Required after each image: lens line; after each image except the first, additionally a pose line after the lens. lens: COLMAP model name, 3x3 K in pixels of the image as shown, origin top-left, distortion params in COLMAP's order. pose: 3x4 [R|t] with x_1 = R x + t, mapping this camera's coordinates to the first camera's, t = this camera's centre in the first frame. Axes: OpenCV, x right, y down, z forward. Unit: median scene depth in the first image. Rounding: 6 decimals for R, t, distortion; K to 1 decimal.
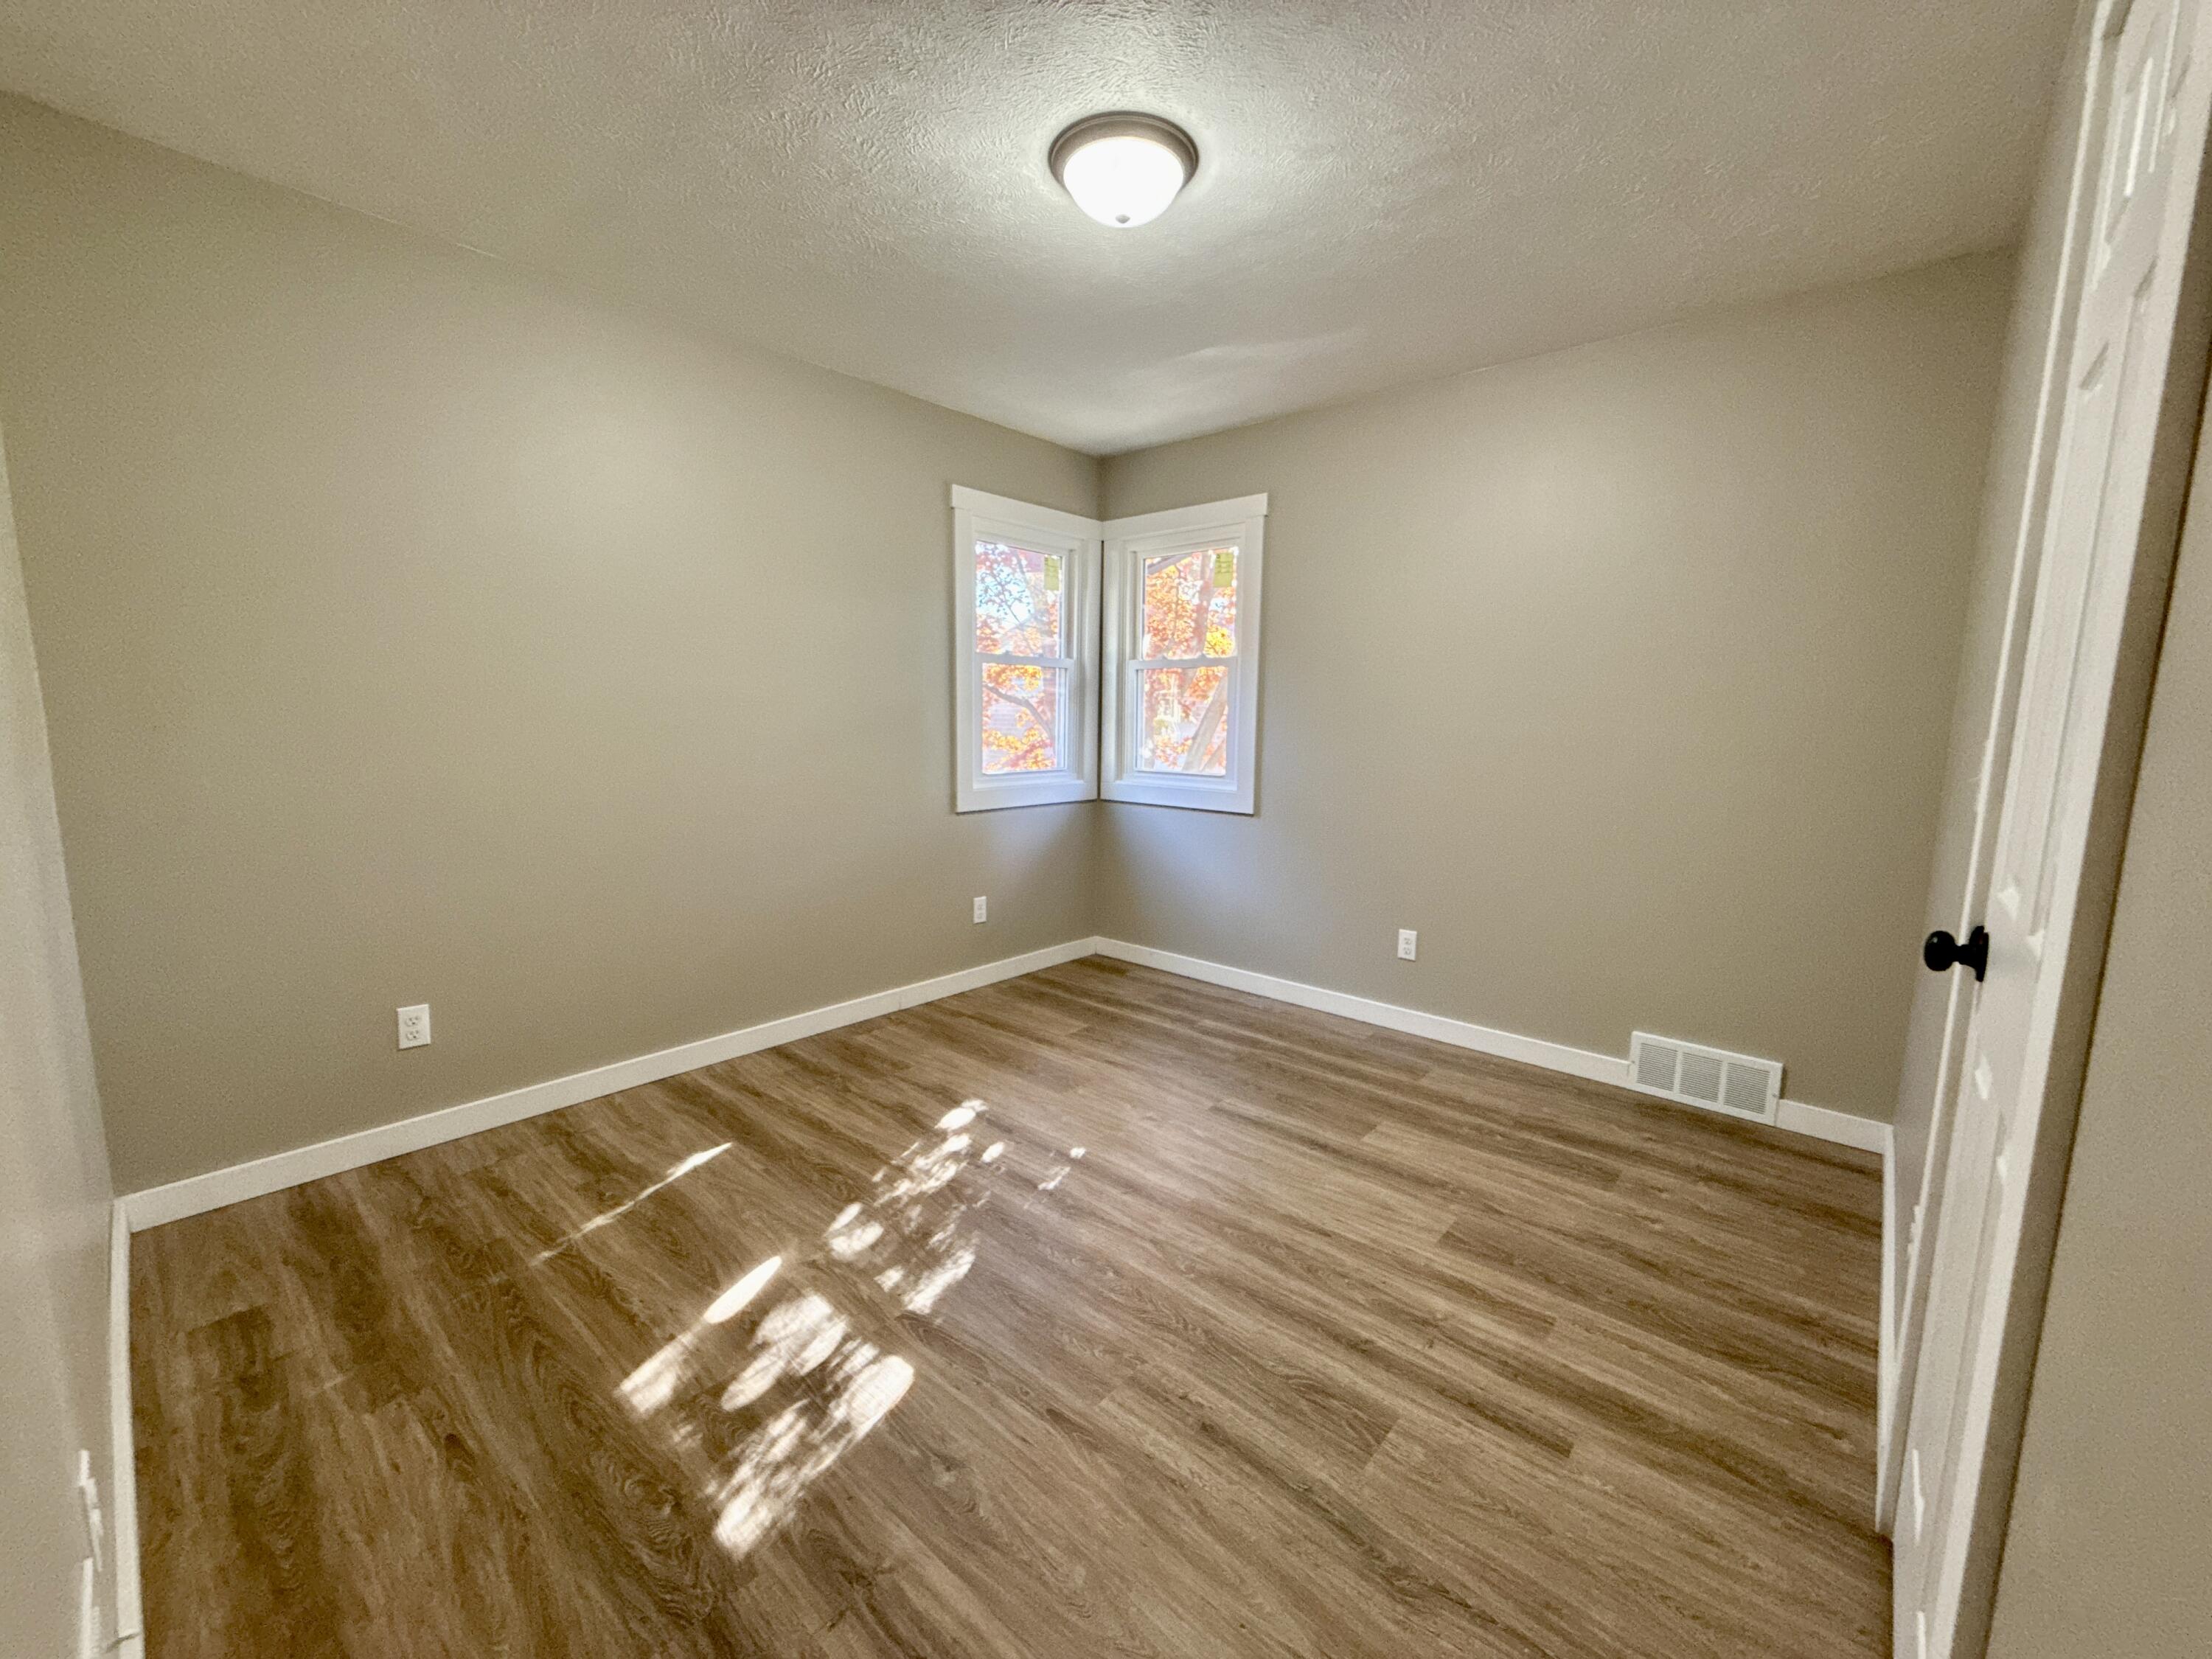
lens RADIAL K [[881.9, 0, 1106.0], [0, 881.9, 829.5], [0, 0, 1]] dist [-0.000377, -0.000190]
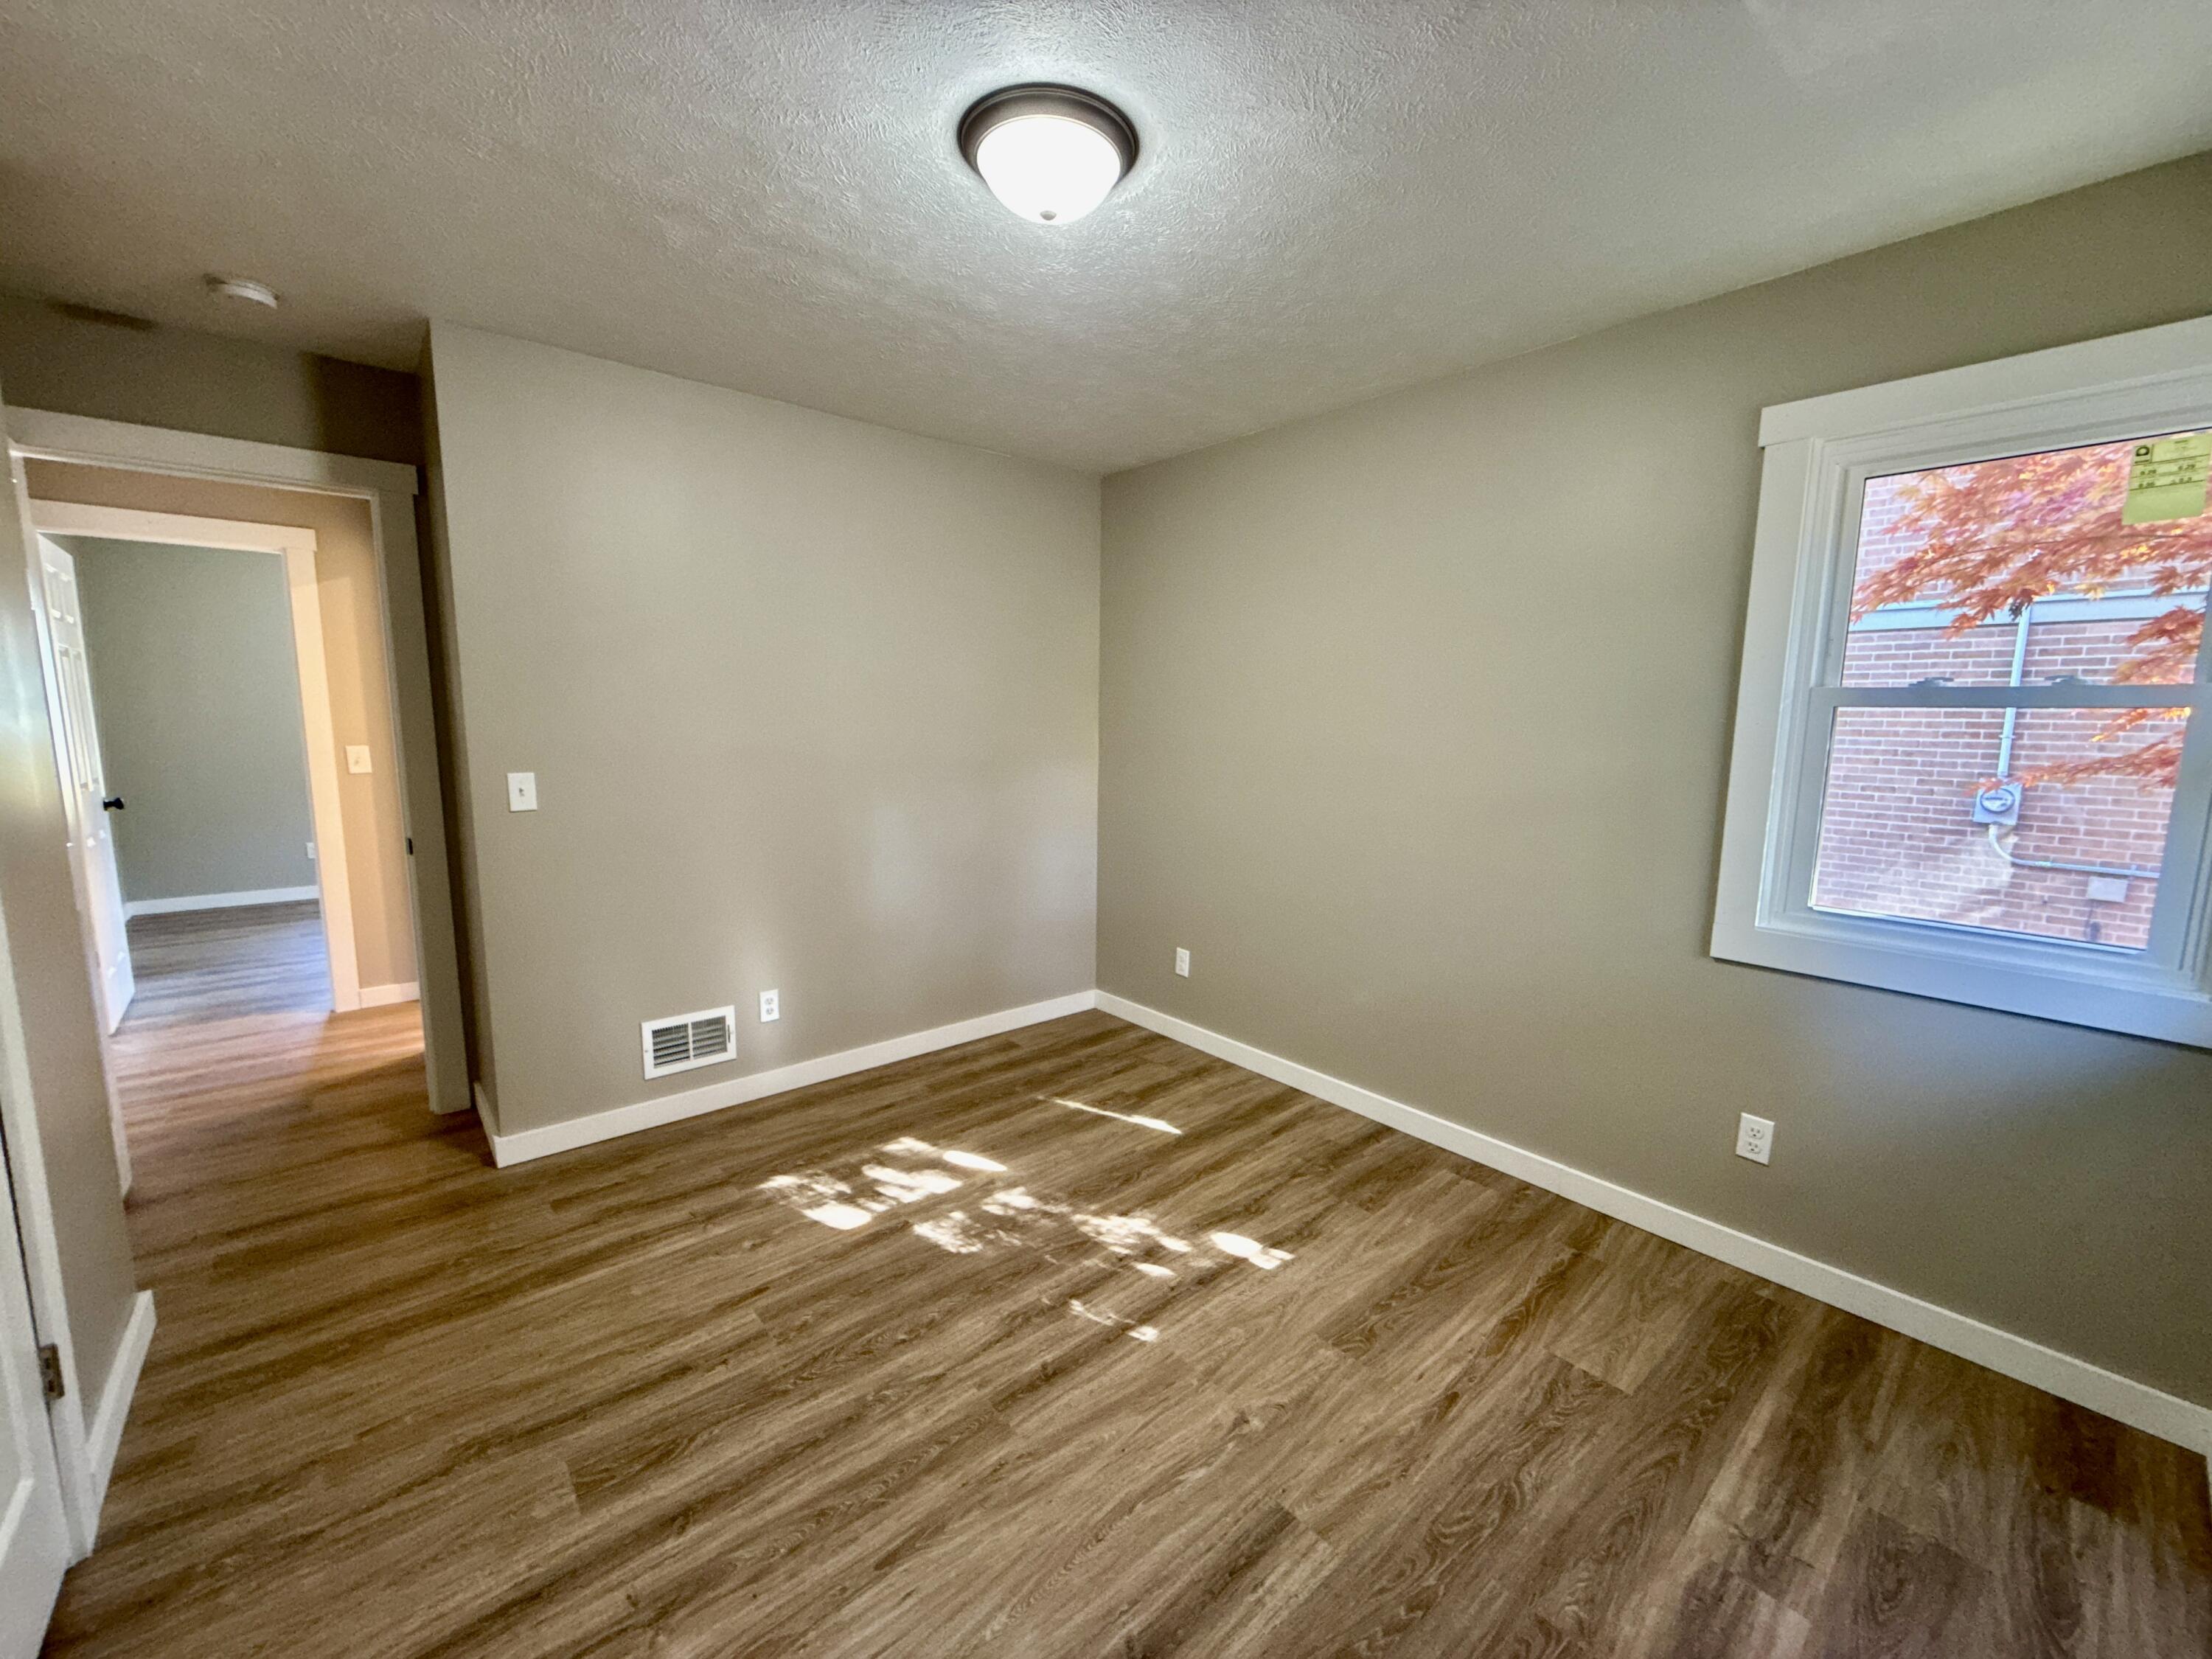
lens RADIAL K [[876.7, 0, 1103.1], [0, 876.7, 832.1], [0, 0, 1]] dist [-0.001516, 0.000546]
pose [[-0.137022, 0.118951, -0.983400, 0.785207], [-0.143505, 0.979907, 0.138524, -0.211612], [0.980118, 0.160104, -0.117198, 1.089881]]
